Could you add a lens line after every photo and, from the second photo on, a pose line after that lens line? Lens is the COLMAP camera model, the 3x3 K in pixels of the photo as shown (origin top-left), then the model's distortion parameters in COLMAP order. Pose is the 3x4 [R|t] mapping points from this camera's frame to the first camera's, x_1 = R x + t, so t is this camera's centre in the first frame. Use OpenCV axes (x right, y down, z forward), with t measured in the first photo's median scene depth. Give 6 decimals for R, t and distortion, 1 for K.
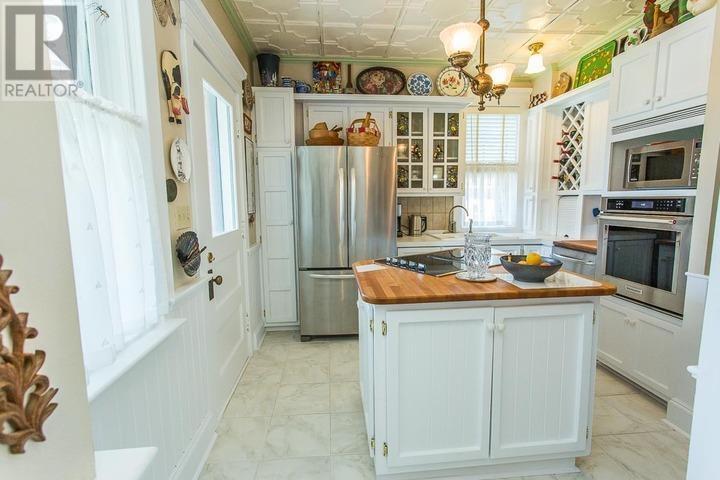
lens RADIAL K [[342.1, 0, 360.6], [0, 342.1, 239.8], [0, 0, 1]] dist [0.000166, -0.000130]
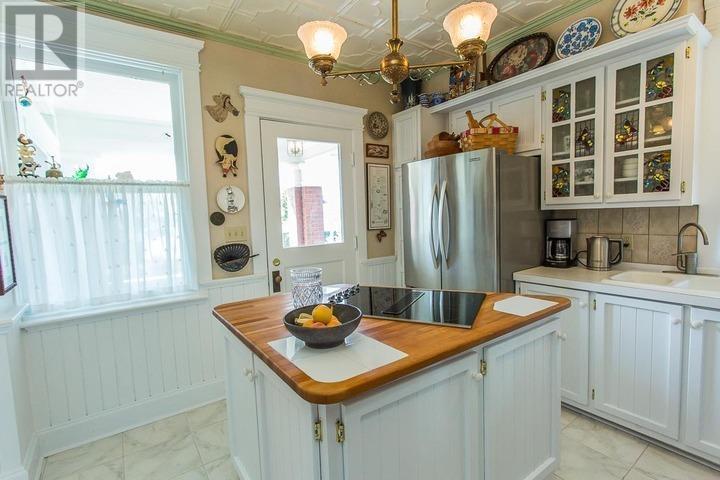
lens RADIAL K [[342.1, 0, 360.8], [0, 342.1, 239.5], [0, 0, 1]] dist [0.000166, -0.000130]
pose [[0.513423, 0.052585, -0.856523, 0.513375], [-0.068520, 0.997446, 0.020164, -0.054142], [0.855396, 0.048336, 0.515715, 0.315324]]
